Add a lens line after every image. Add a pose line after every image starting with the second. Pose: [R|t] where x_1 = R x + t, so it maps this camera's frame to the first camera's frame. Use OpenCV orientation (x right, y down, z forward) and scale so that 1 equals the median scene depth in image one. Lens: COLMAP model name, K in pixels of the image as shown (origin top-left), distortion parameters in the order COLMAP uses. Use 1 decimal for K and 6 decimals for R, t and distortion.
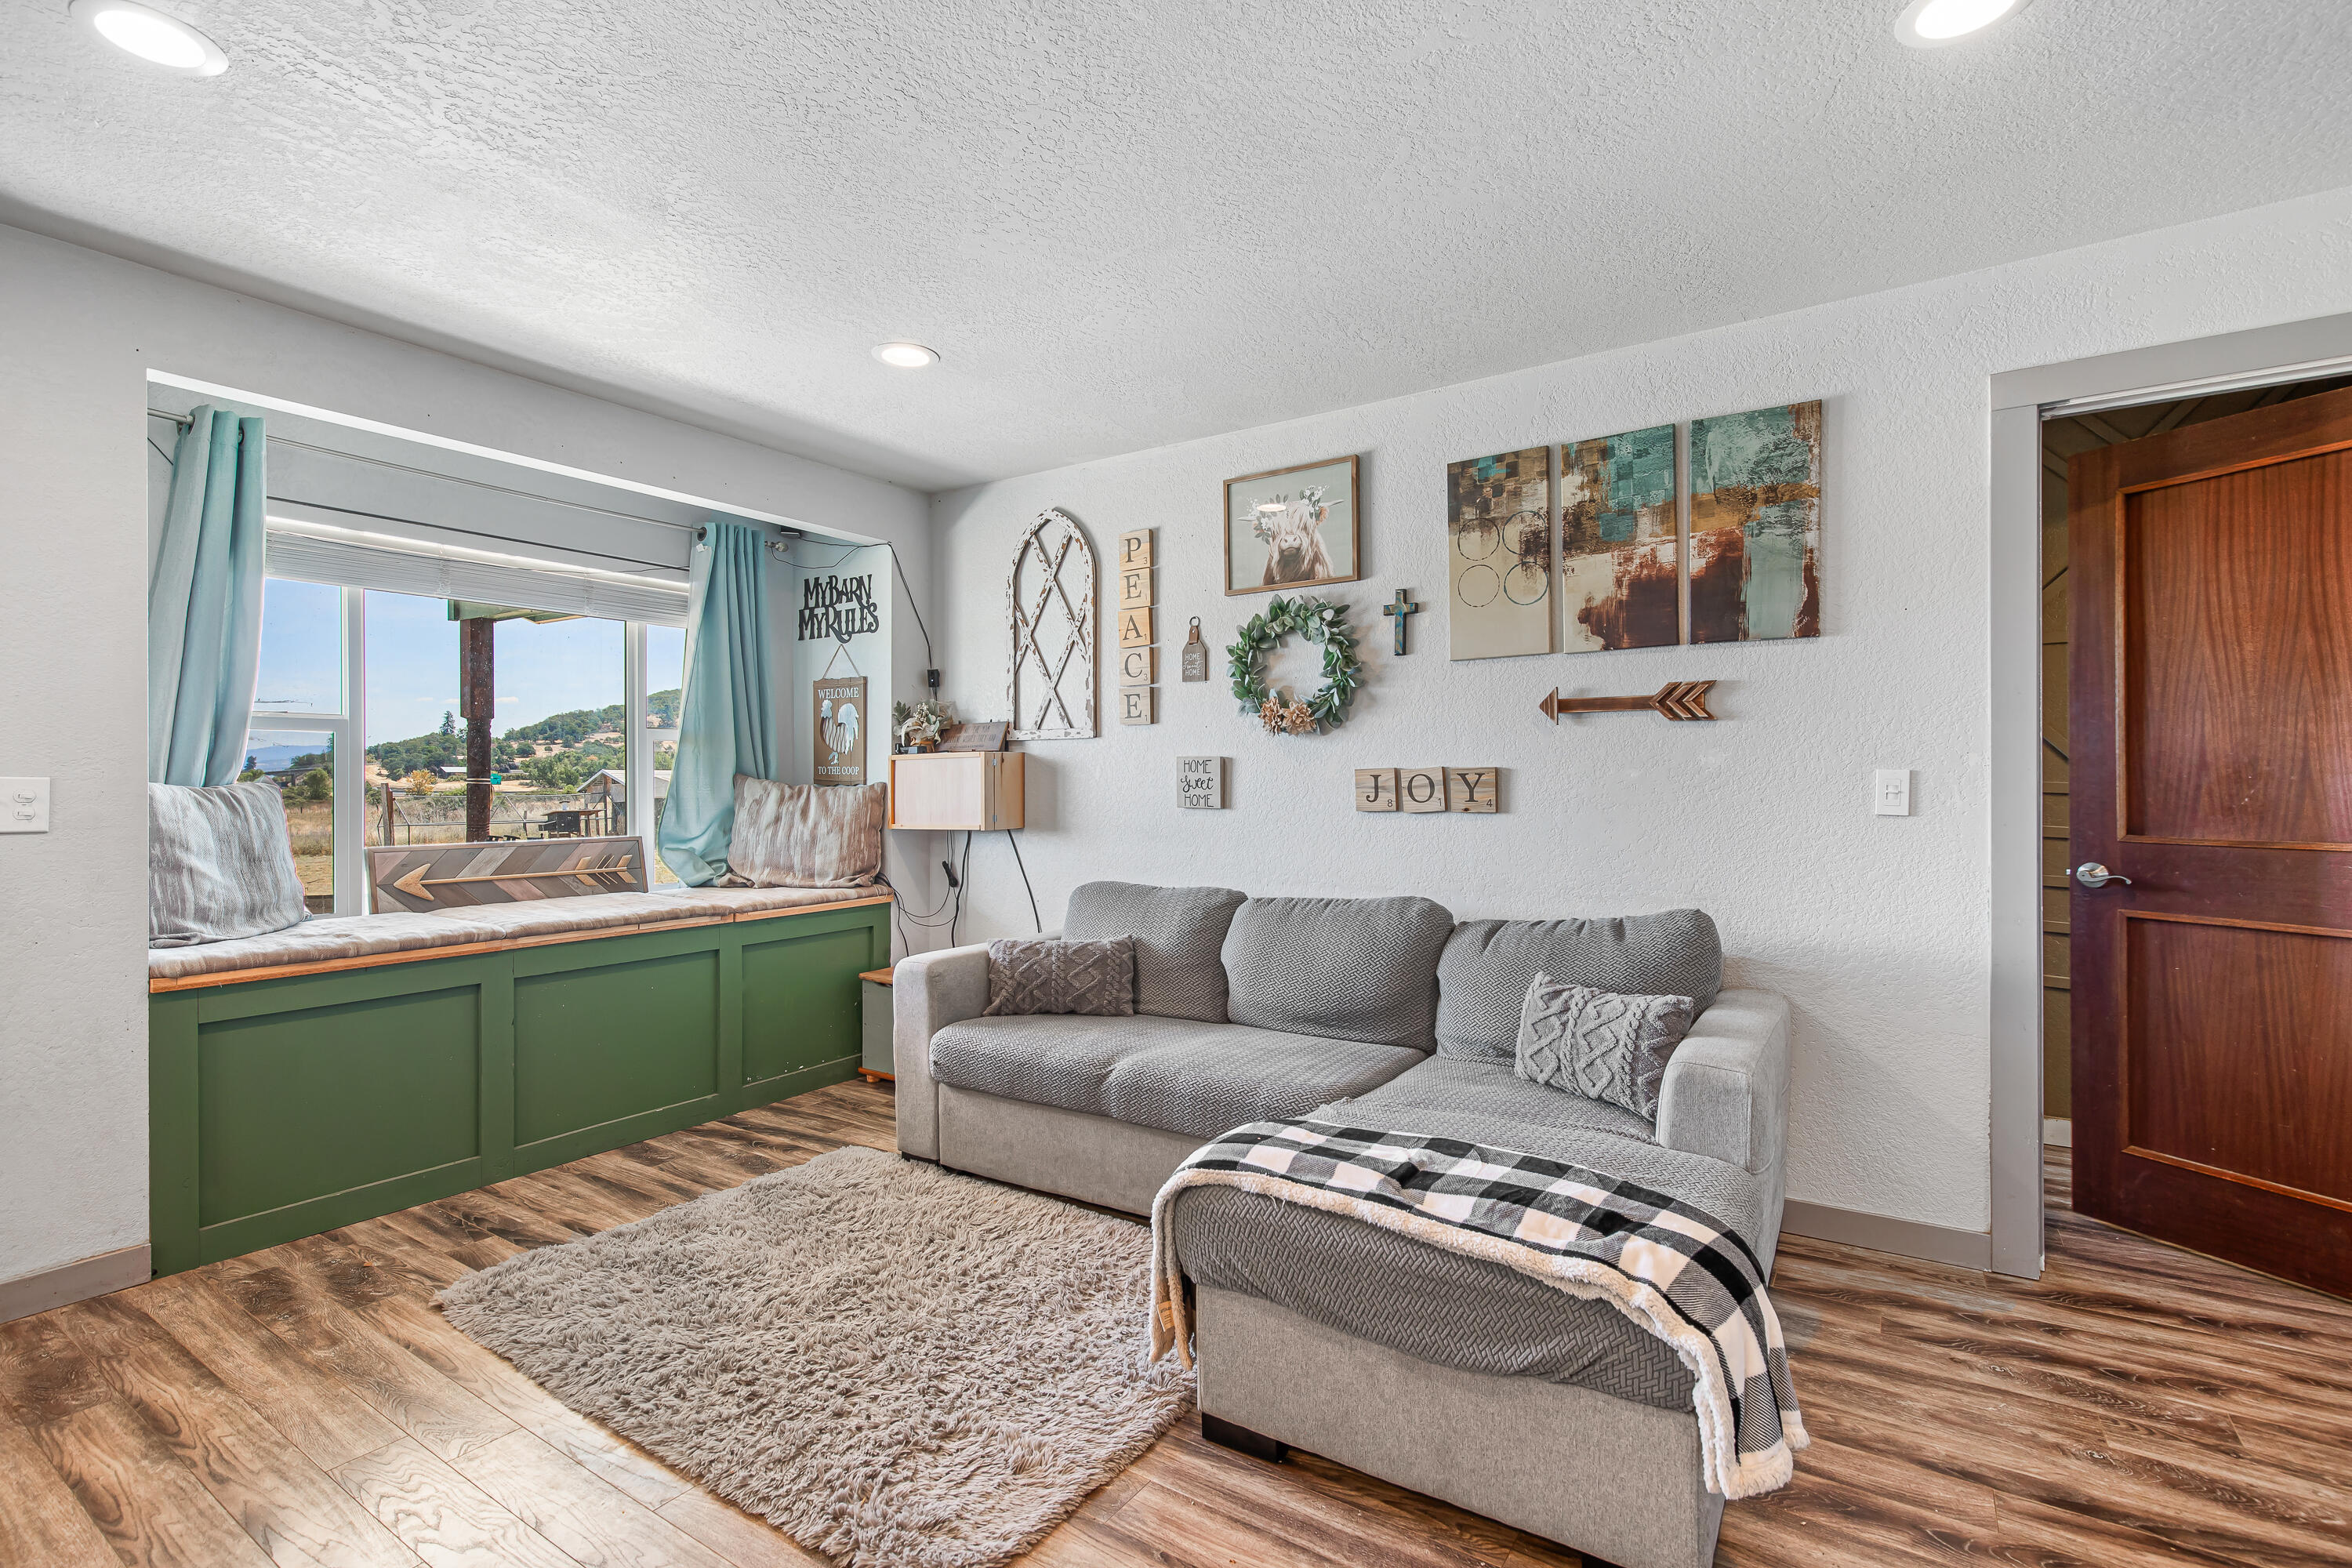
lens RADIAL K [[1083.8, 0, 1187.0], [0, 1083.8, 778.7], [0, 0, 1]] dist [0.004113, -0.001037]
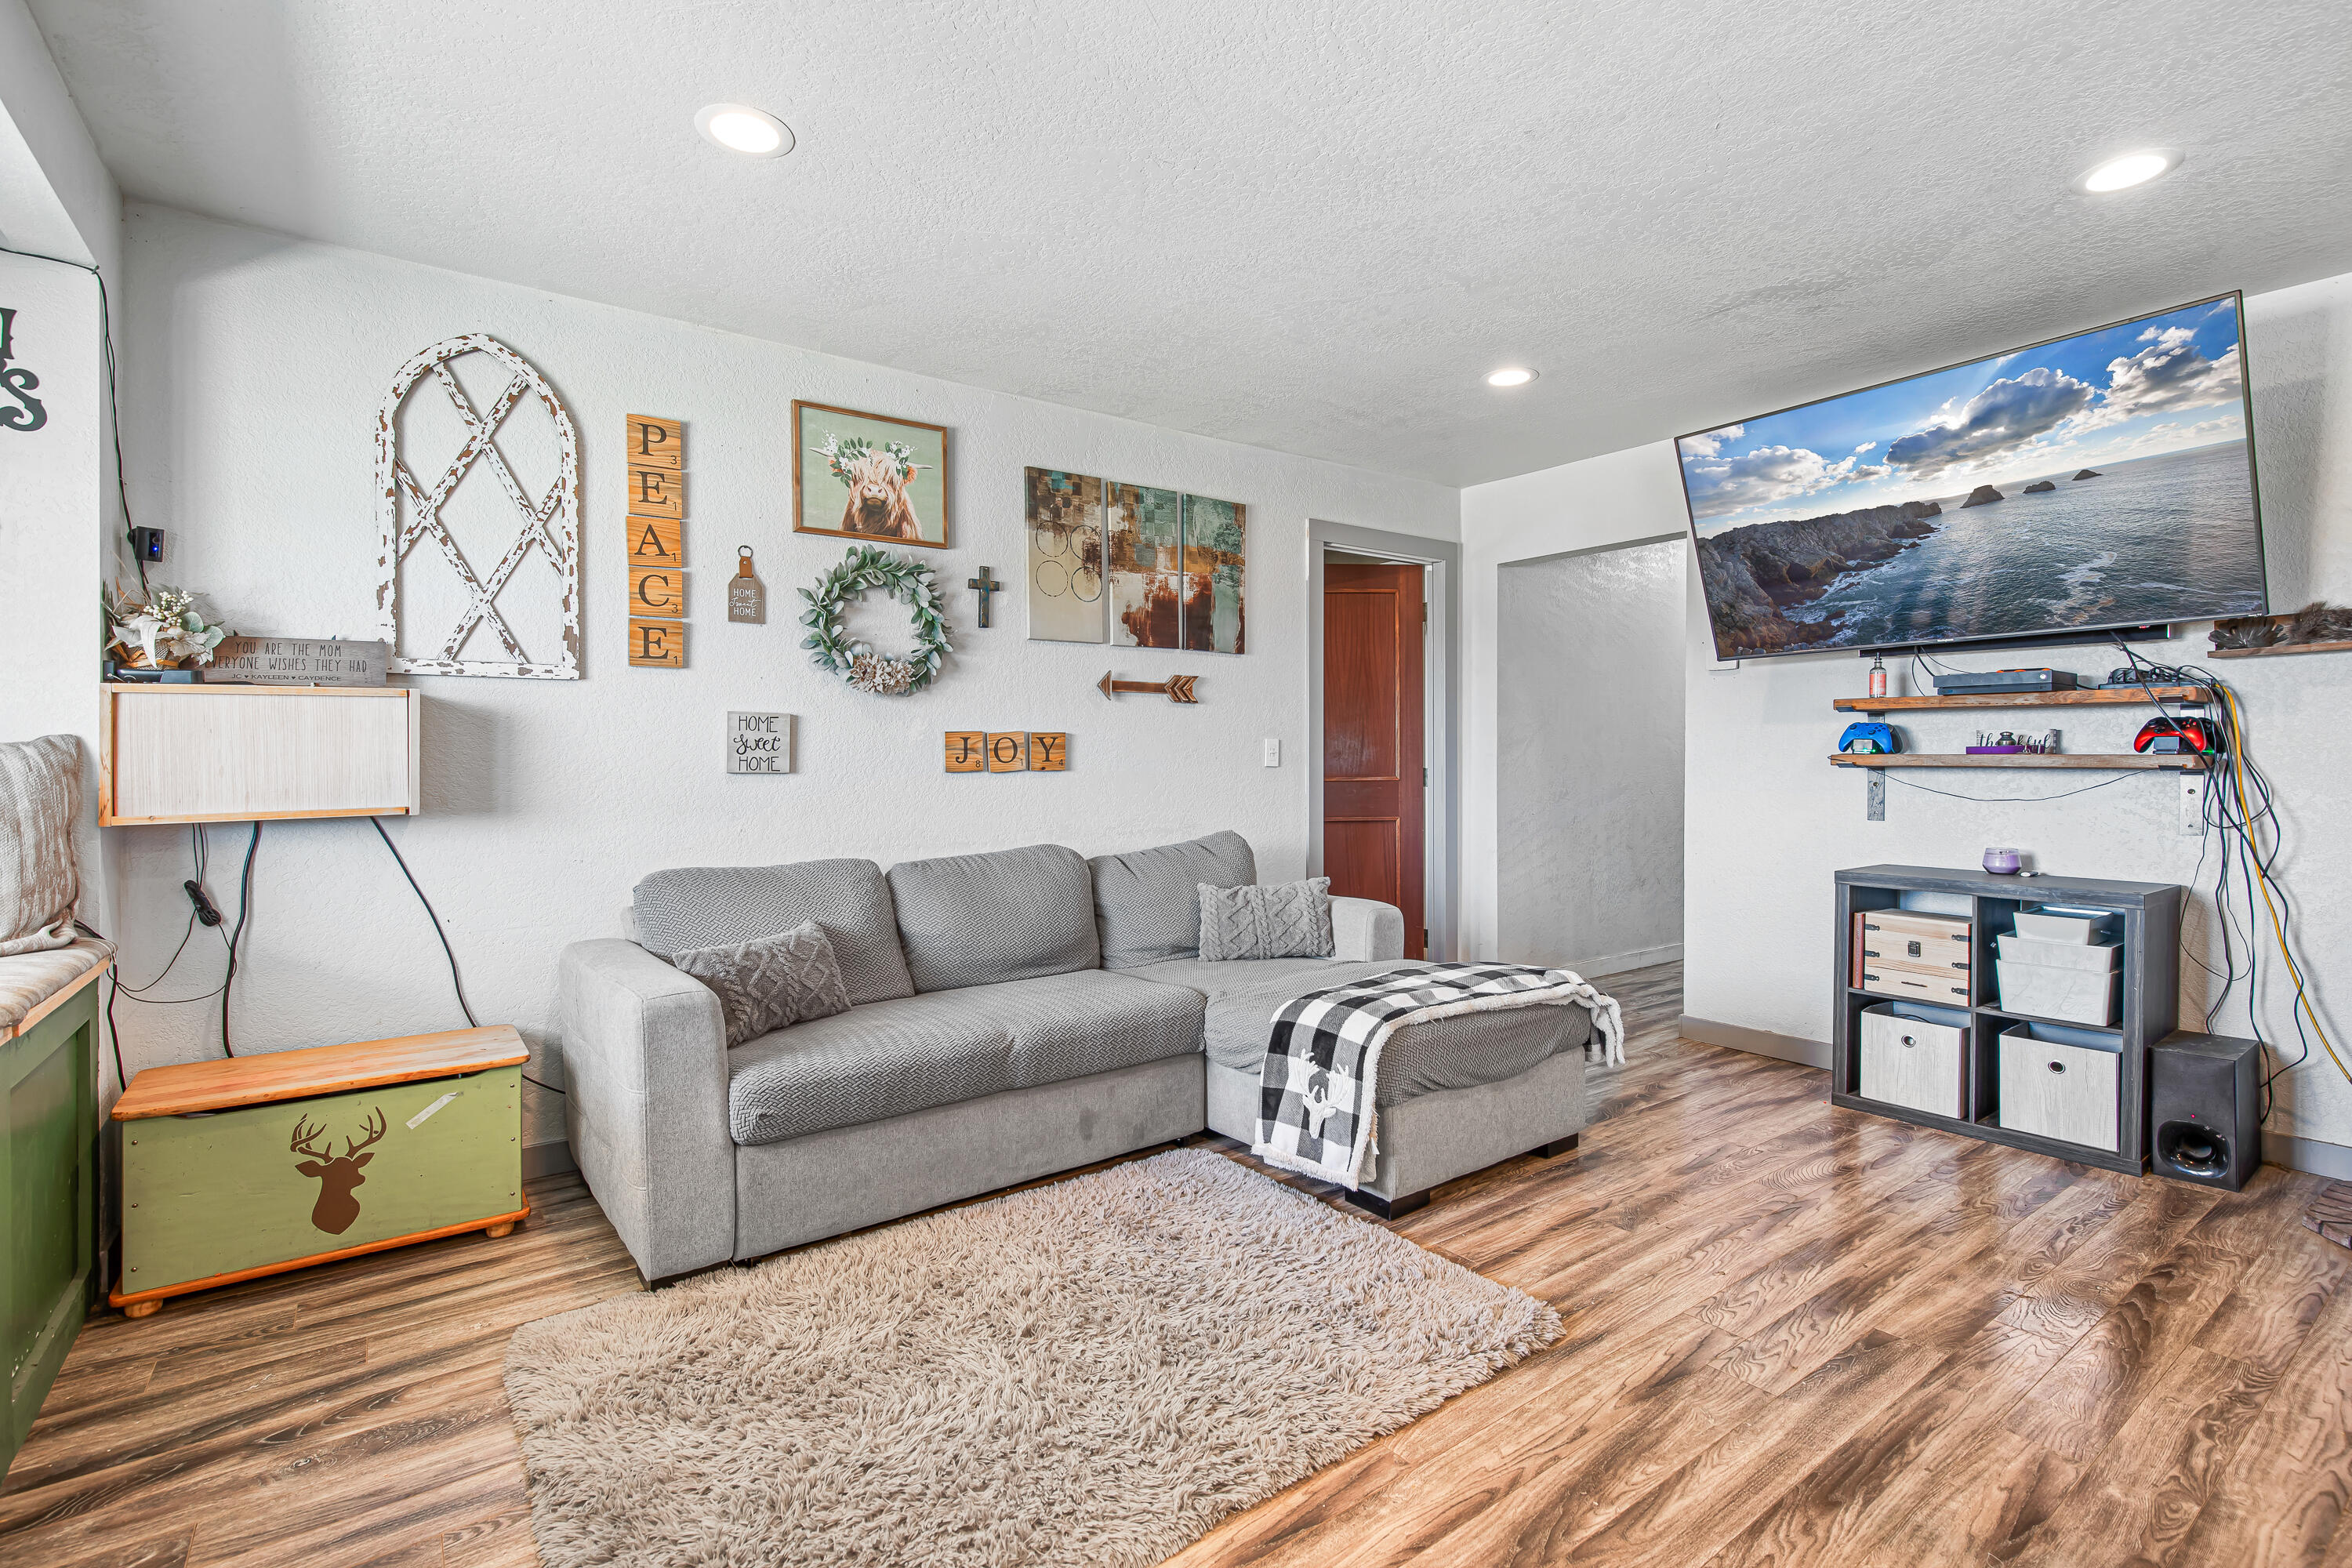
lens RADIAL K [[1083.8, 0, 1190.5], [0, 1083.8, 765.3], [0, 0, 1]] dist [0.004113, -0.001037]
pose [[0.336135, -0.003573, 0.941807, -0.738802], [0.000366, 0.999993, 0.003663, 0.019744], [-0.941814, -0.000887, 0.336134, 0.431109]]
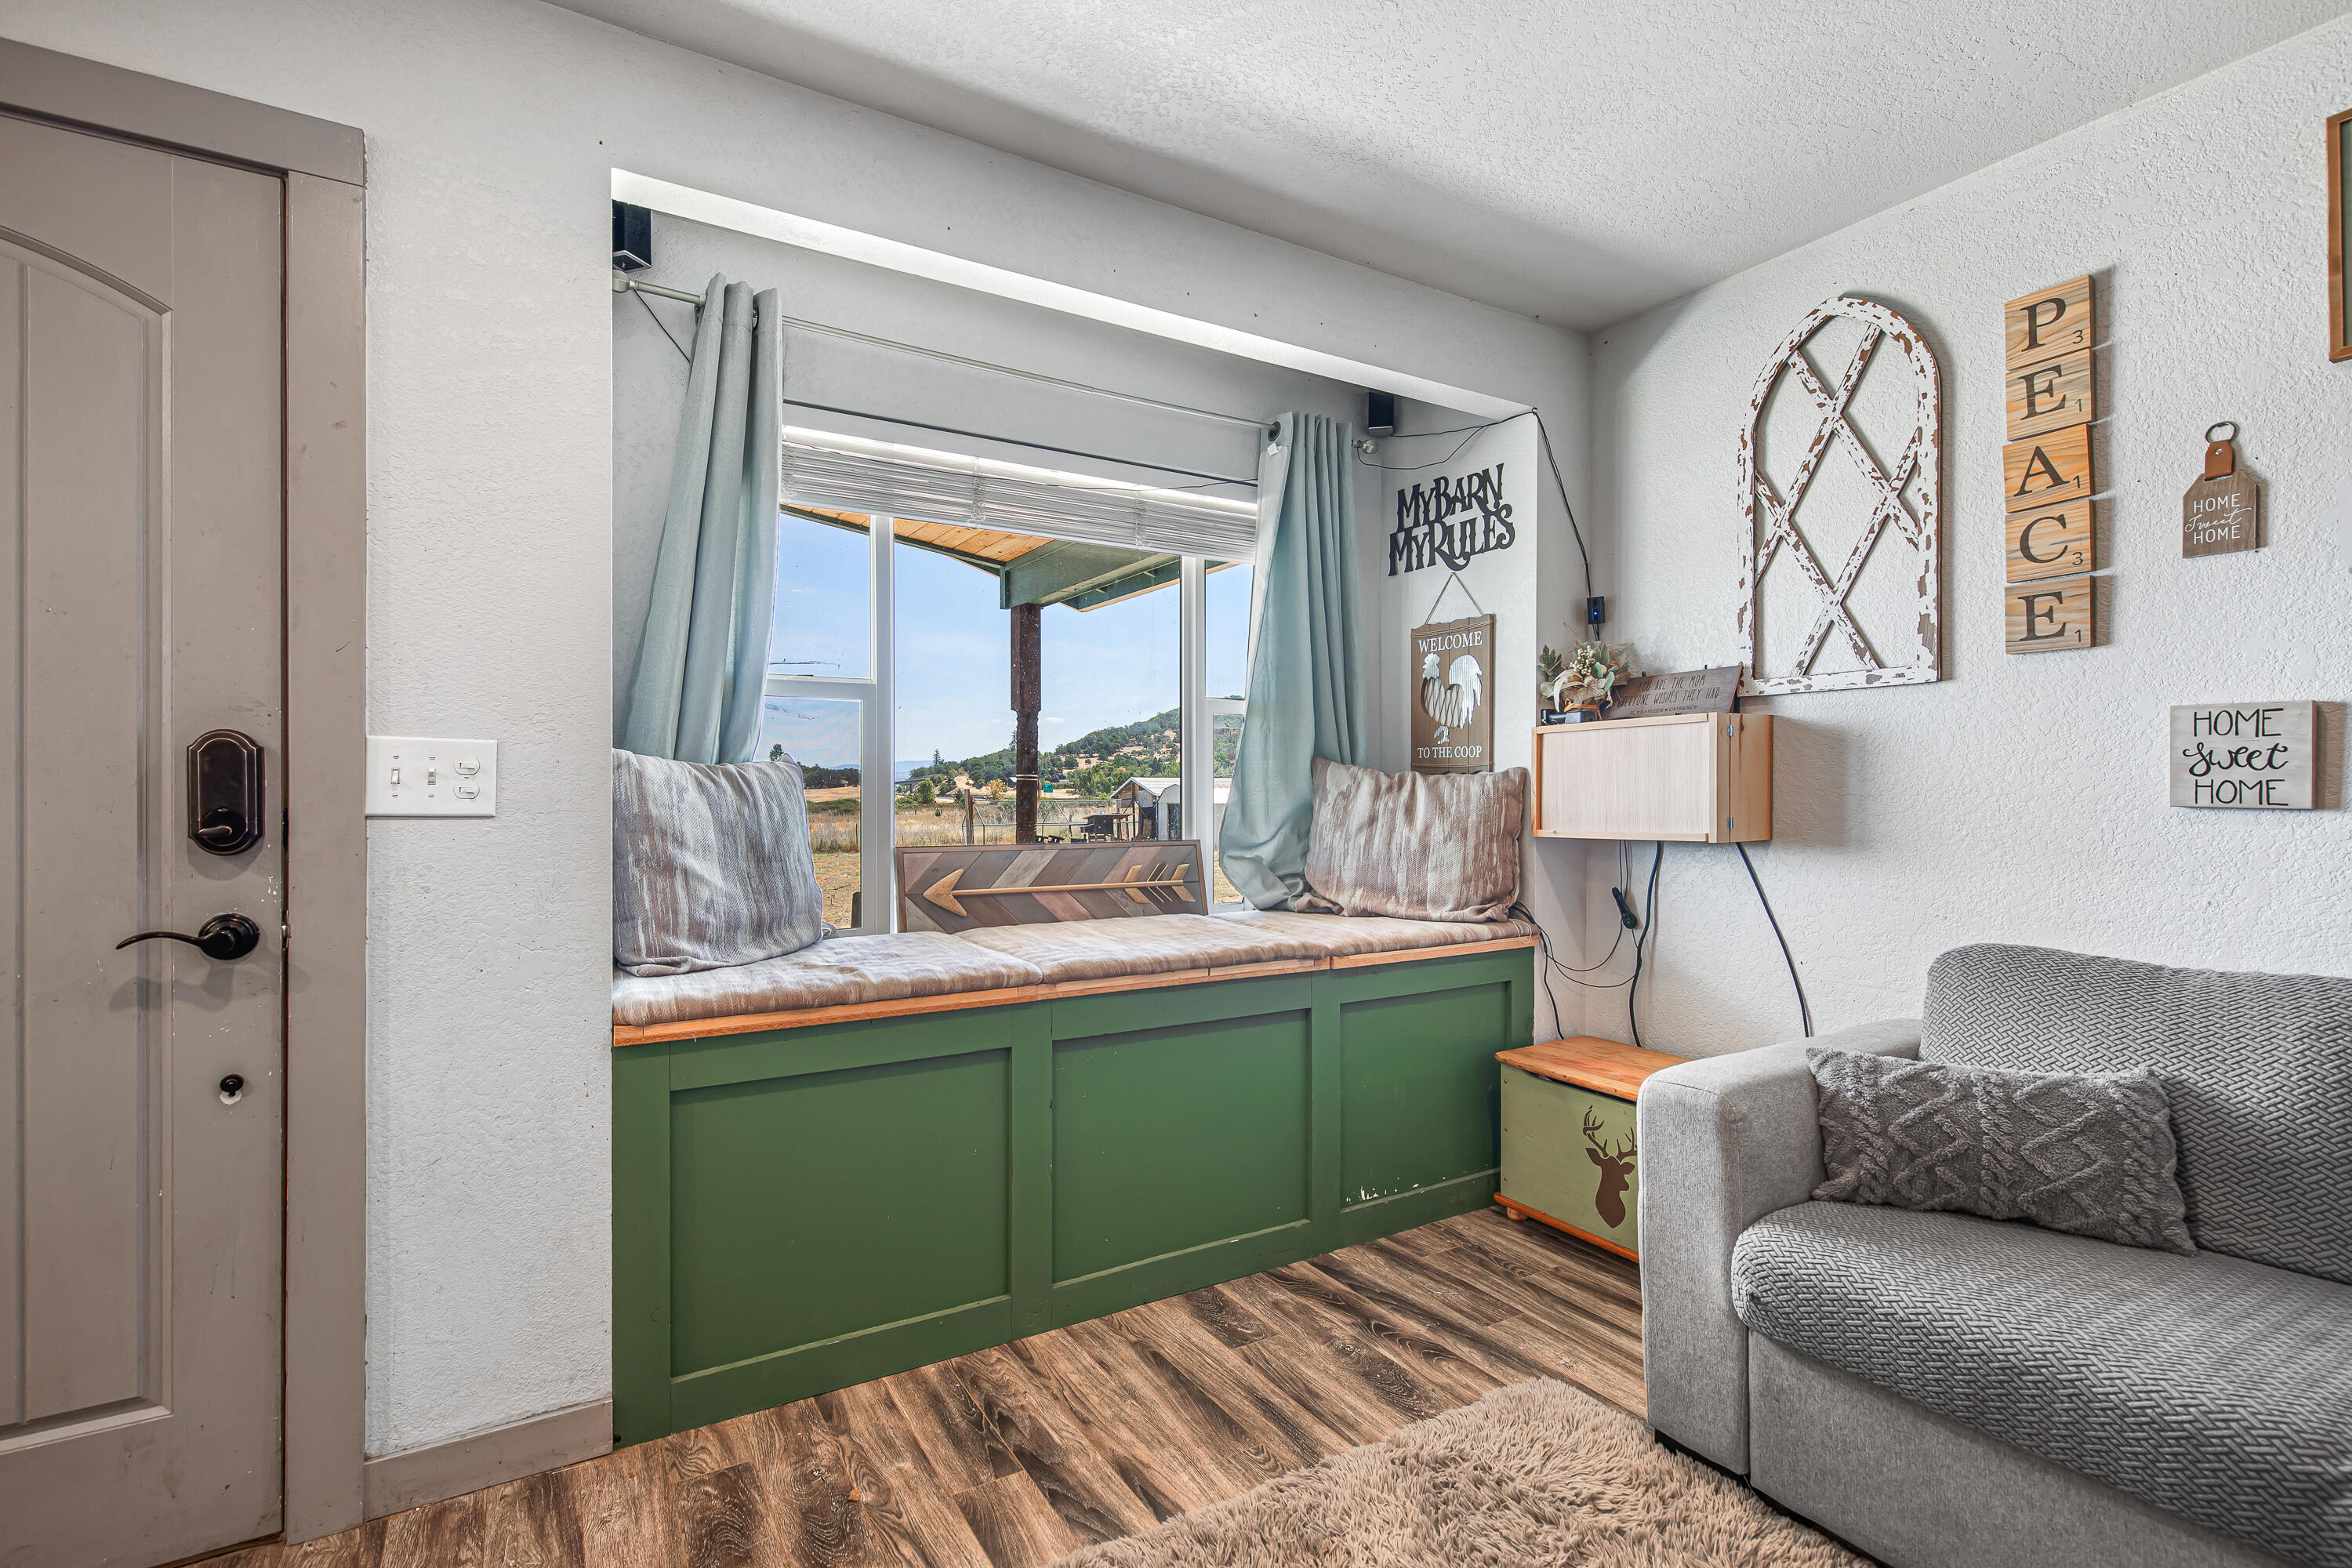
lens RADIAL K [[1083.8, 0, 1188.3], [0, 1083.8, 792.2], [0, 0, 1]] dist [0.004113, -0.001037]
pose [[0.904909, 0.003340, -0.425592, -0.230082], [-0.001758, 0.999990, 0.004110, 0.020551], [0.425602, -0.002971, 0.904906, 0.382430]]
